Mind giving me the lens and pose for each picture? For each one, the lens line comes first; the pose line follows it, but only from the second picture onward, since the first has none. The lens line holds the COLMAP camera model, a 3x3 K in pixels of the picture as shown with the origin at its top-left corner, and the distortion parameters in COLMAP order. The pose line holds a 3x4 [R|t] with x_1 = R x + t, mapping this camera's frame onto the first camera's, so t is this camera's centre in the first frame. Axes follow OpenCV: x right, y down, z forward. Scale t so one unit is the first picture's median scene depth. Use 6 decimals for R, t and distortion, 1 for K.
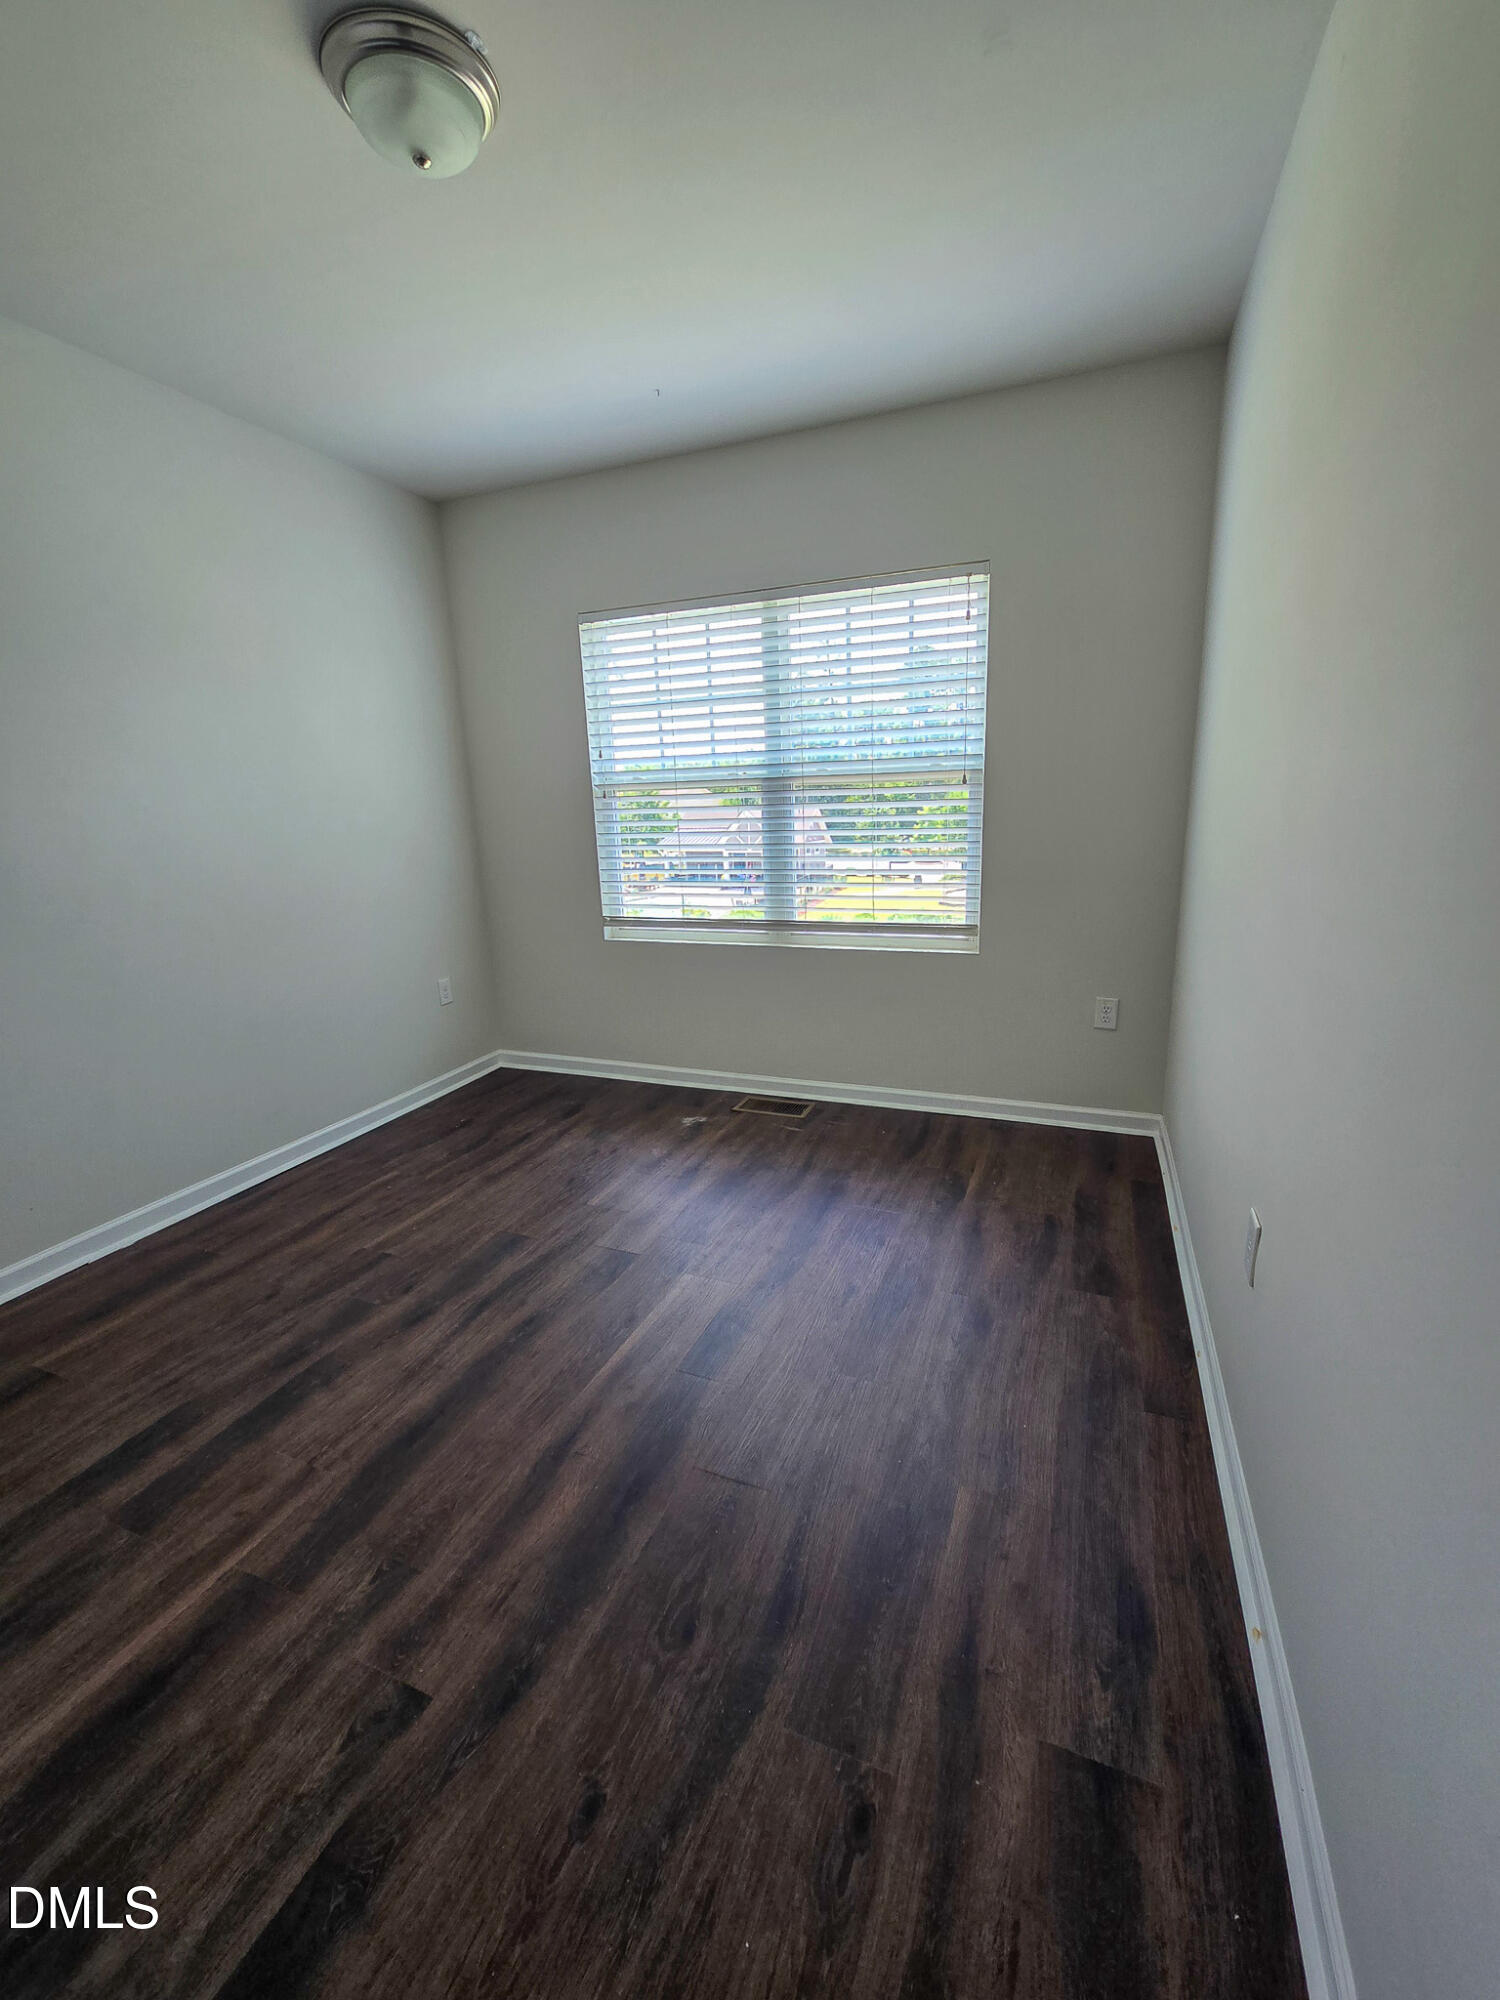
lens RADIAL K [[820.0, 0, 748.8], [0, 820.0, 984.8], [0, 0, 1]] dist [0.000670, -0.000919]
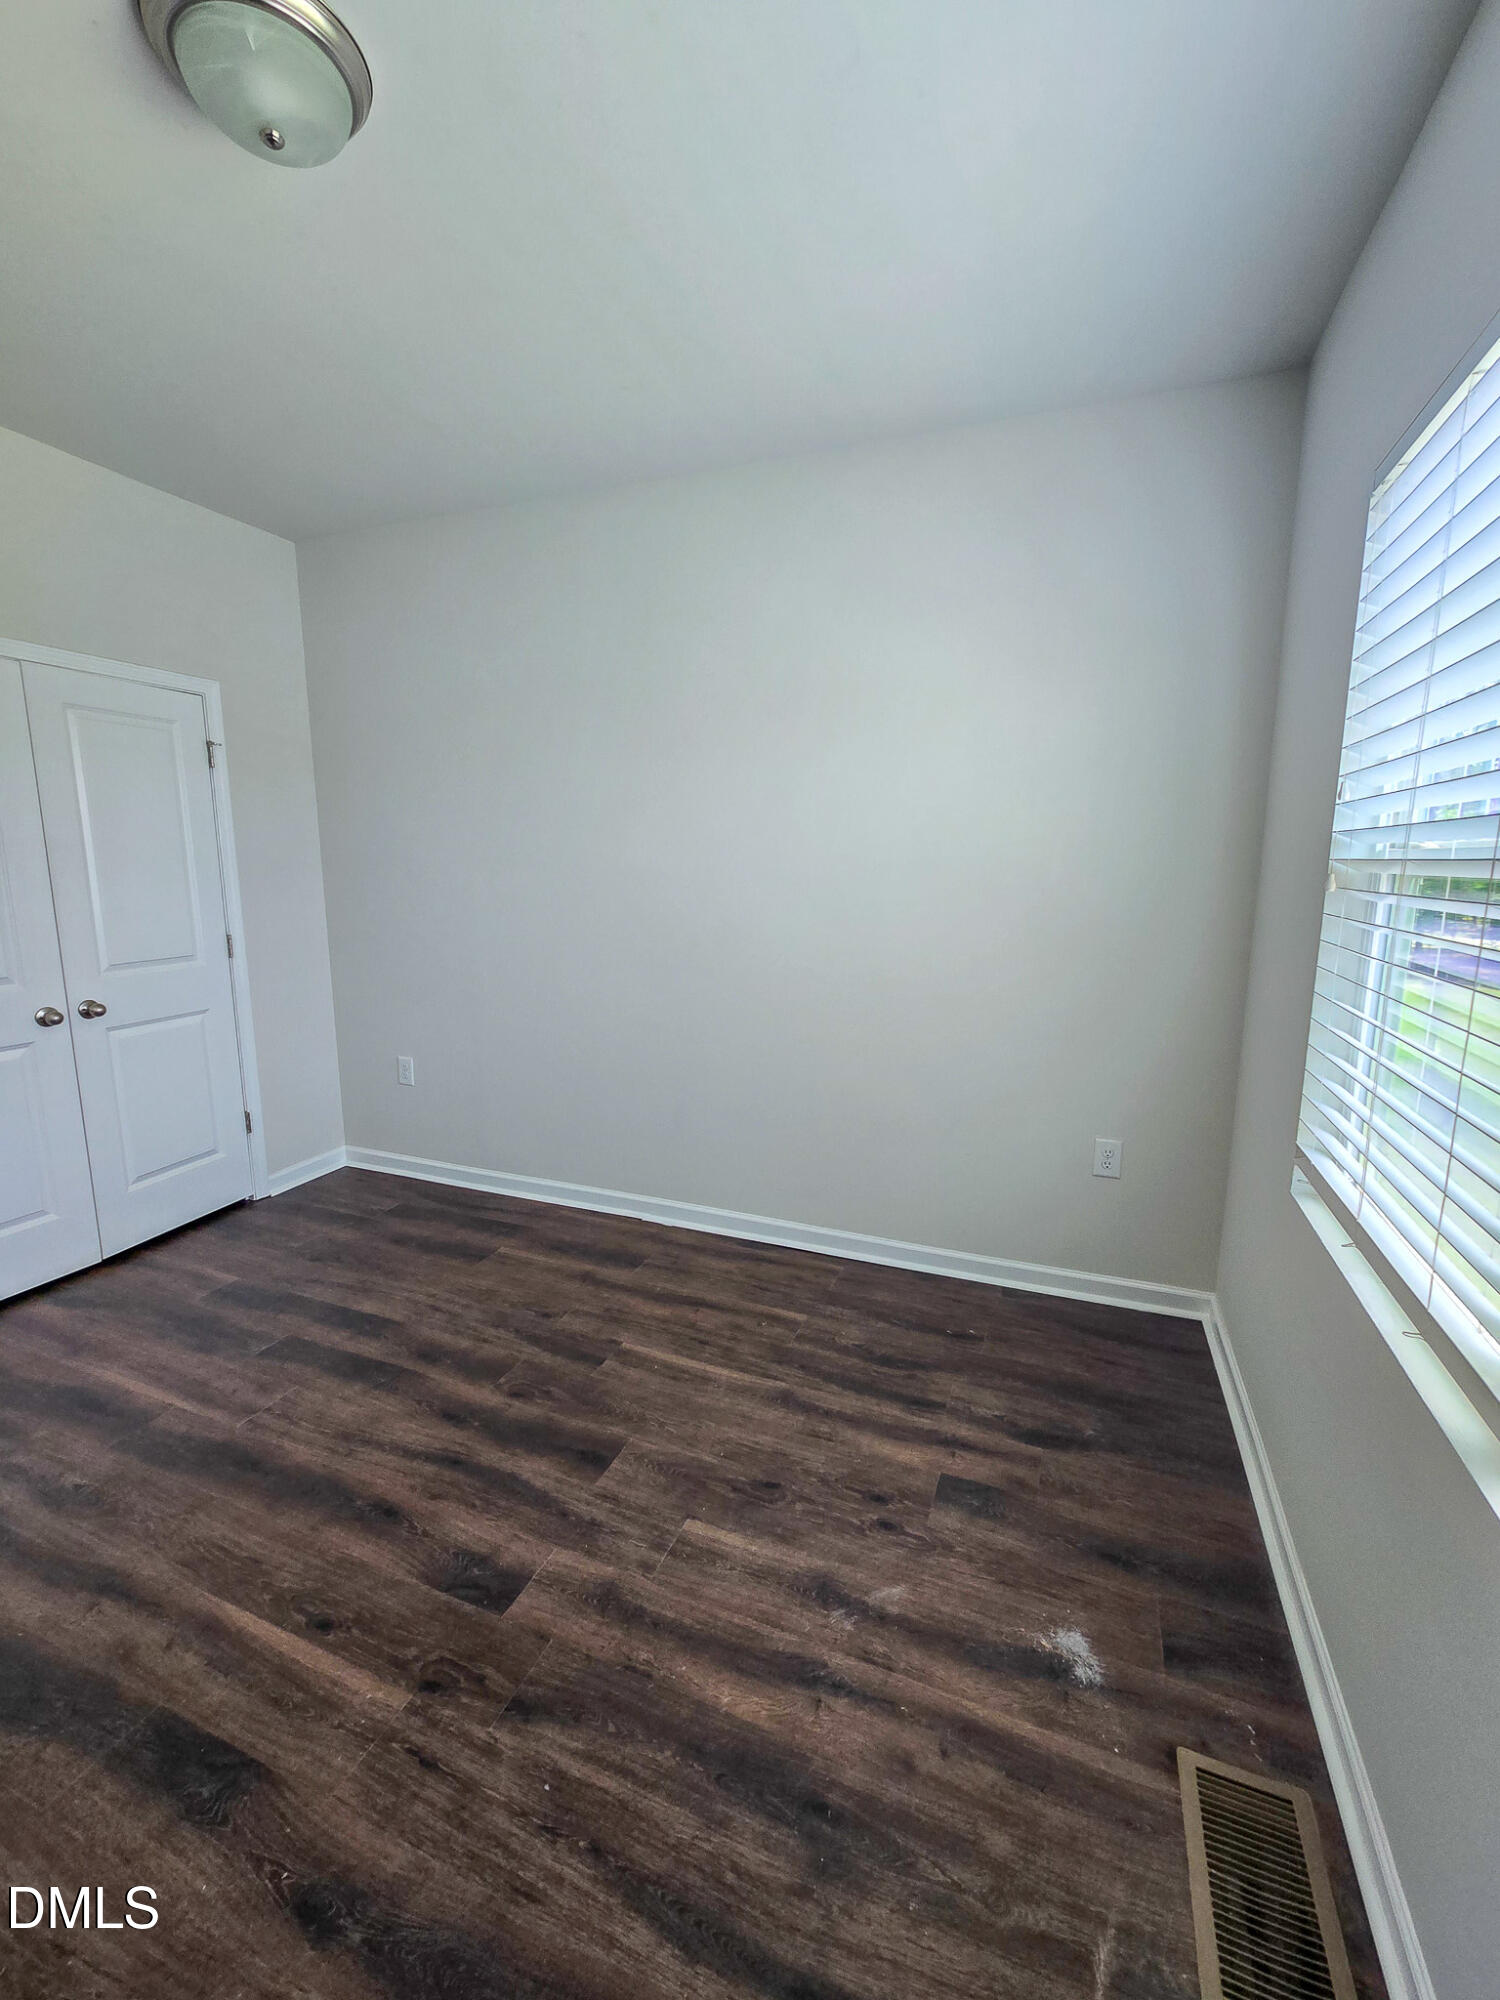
lens RADIAL K [[820.0, 0, 763.3], [0, 820.0, 989.3], [0, 0, 1]] dist [0.000670, -0.000919]
pose [[0.021517, 0.192734, -0.981015, 0.371981], [-0.226741, 0.956615, 0.182967, -0.271703], [0.973717, 0.218499, 0.064284, 0.994812]]
